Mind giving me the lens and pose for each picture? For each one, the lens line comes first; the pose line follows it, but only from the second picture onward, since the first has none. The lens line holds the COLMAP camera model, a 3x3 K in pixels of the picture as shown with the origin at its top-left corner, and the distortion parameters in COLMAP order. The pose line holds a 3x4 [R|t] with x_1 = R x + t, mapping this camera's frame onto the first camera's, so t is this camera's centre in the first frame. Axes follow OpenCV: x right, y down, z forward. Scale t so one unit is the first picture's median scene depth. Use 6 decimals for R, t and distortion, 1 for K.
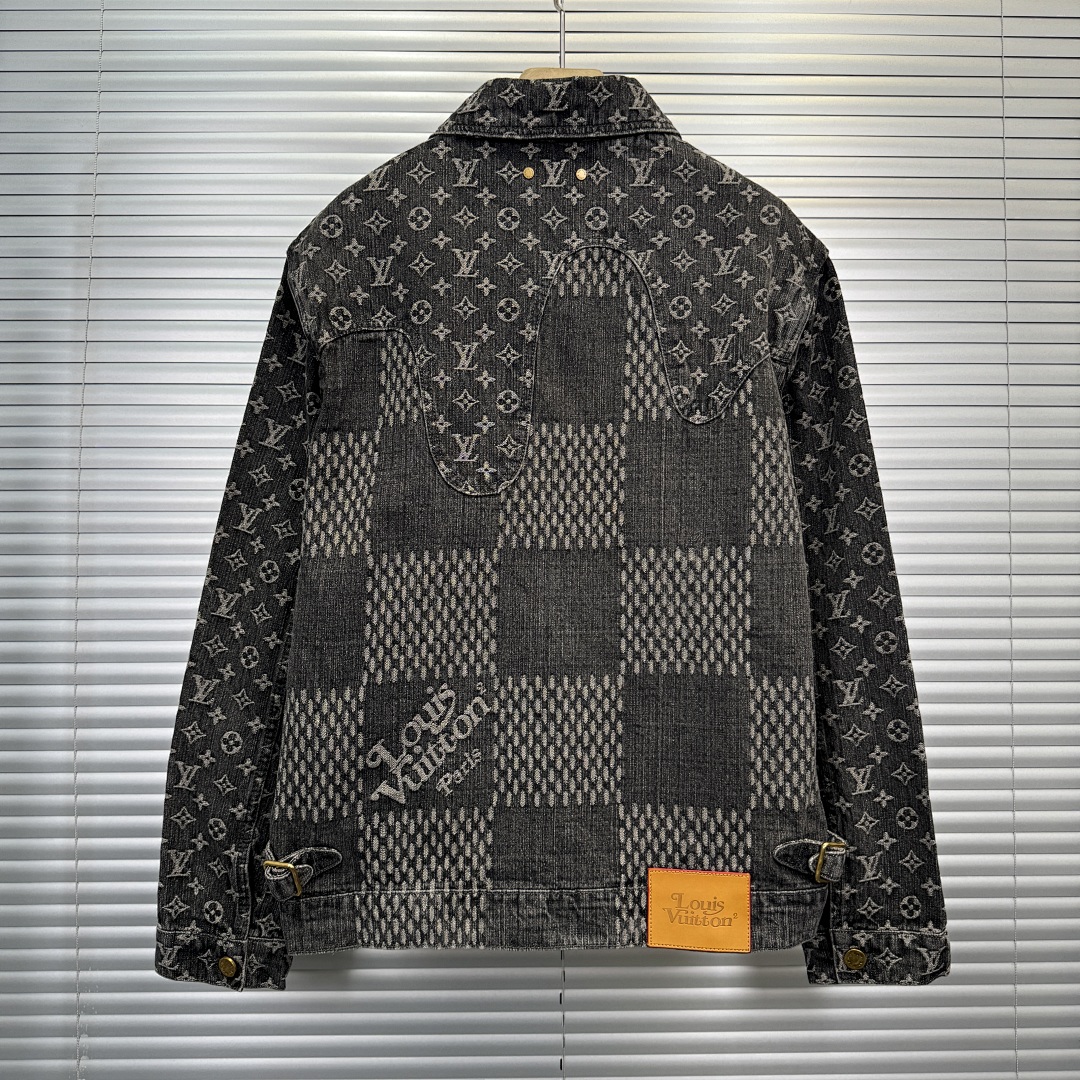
lens RADIAL K [[1008.7, 0, 540.0], [0, 1008.7, 540.0], [0, 0, 1]] dist [0.202014, -0.448269]
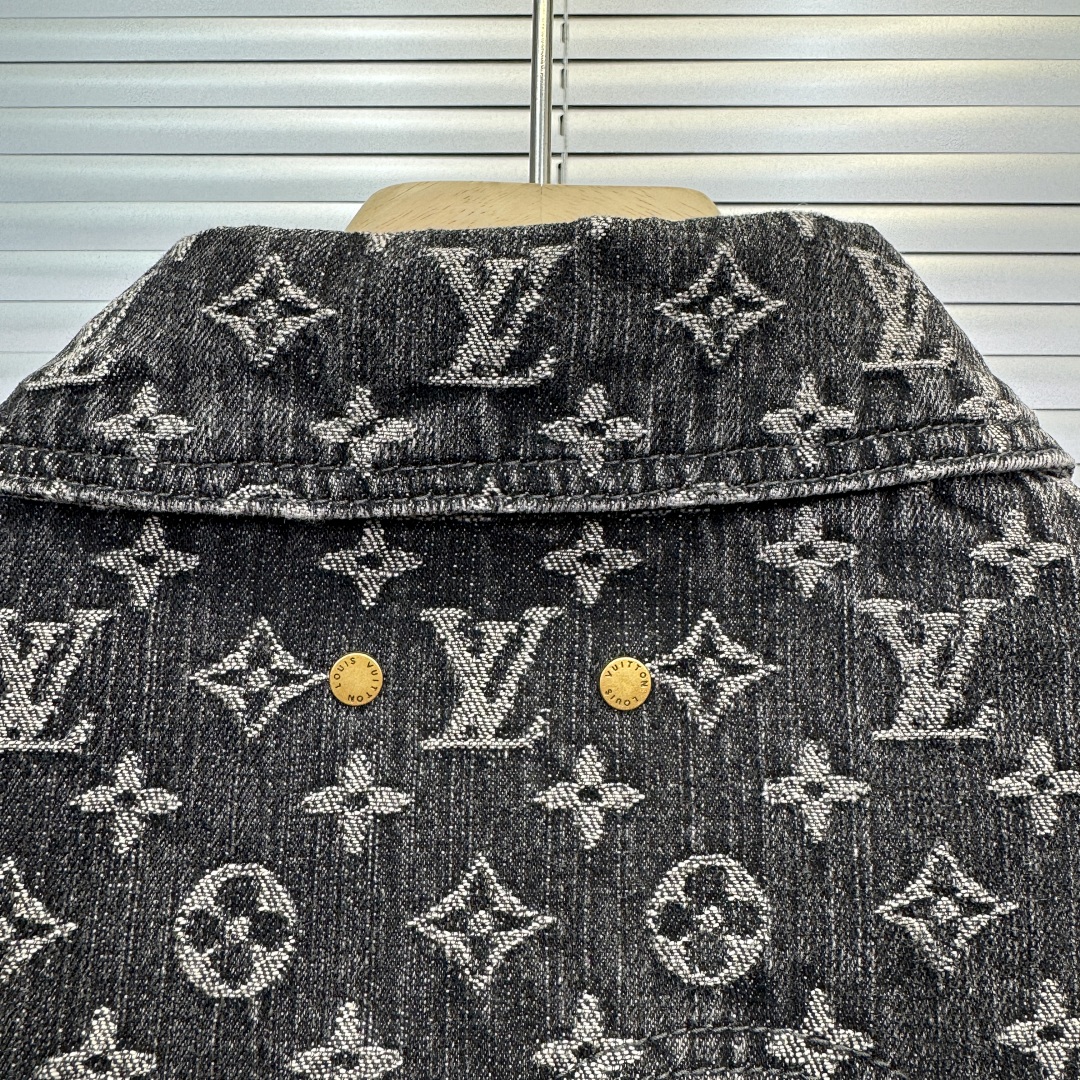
lens RADIAL K [[1116.7, 0, 540.0], [0, 1116.7, 540.0], [0, 0, 1]] dist [0.010558, 0.003977]
pose [[0.999743, 0.002948, -0.022457, 0.028910], [-0.006319, 0.988427, -0.151569, -0.354507], [0.021750, 0.151672, 0.988192, 0.793417]]
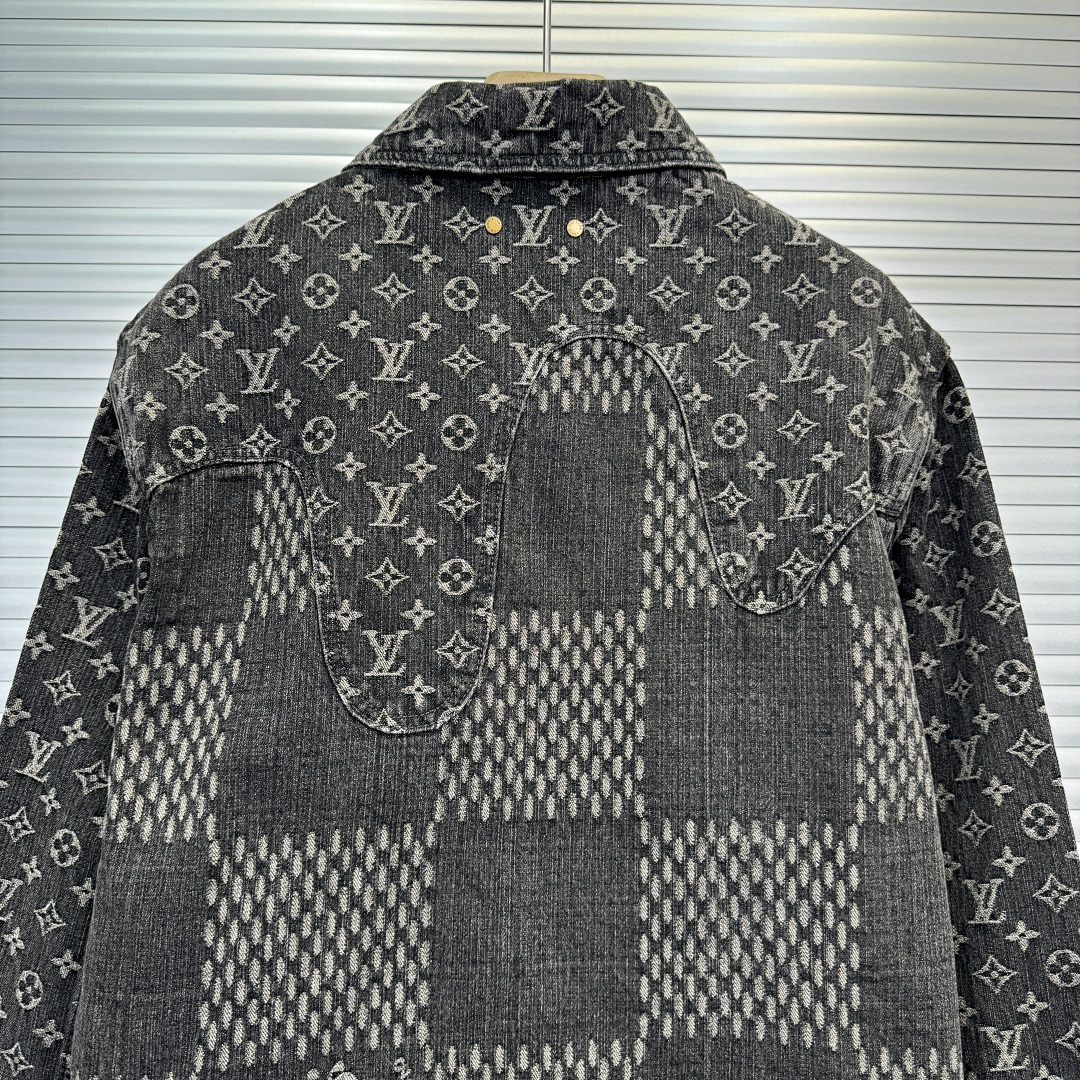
lens RADIAL K [[1030.6, 0, 540.9], [0, 1030.6, 554.2], [0, 0, 1]] dist [0.169848, -0.345539]
pose [[0.999905, 0.006752, 0.012031, 0.012431], [-0.005750, 0.996663, -0.081423, -0.098766], [-0.012540, 0.081346, 0.996607, 0.365768]]
